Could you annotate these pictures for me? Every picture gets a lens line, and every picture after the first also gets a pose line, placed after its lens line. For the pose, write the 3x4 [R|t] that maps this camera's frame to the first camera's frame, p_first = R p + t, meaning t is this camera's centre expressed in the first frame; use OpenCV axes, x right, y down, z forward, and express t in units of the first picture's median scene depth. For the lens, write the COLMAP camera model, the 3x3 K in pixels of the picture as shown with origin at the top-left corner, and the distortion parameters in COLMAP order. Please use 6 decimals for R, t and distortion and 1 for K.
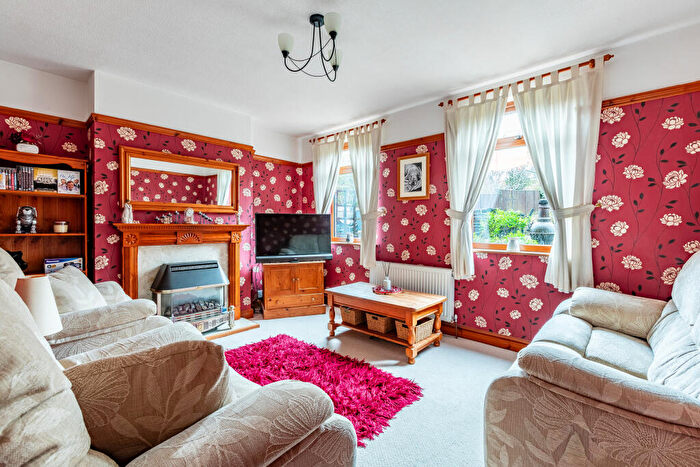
lens RADIAL K [[307.1, 0, 350.0], [0, 307.1, 233.0], [0, 0, 1]] dist [-0.003050, 0.000588]
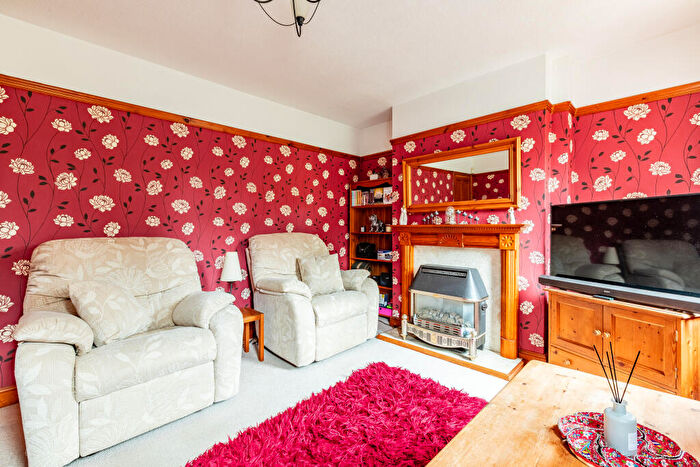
lens RADIAL K [[307.1, 0, 348.5], [0, 307.1, 230.2], [0, 0, 1]] dist [-0.003050, 0.000588]
pose [[-0.030588, 0.003136, -0.999527, 0.359589], [-0.019305, 0.999807, 0.003727, -0.009124], [0.999346, 0.019410, -0.030521, 0.672713]]
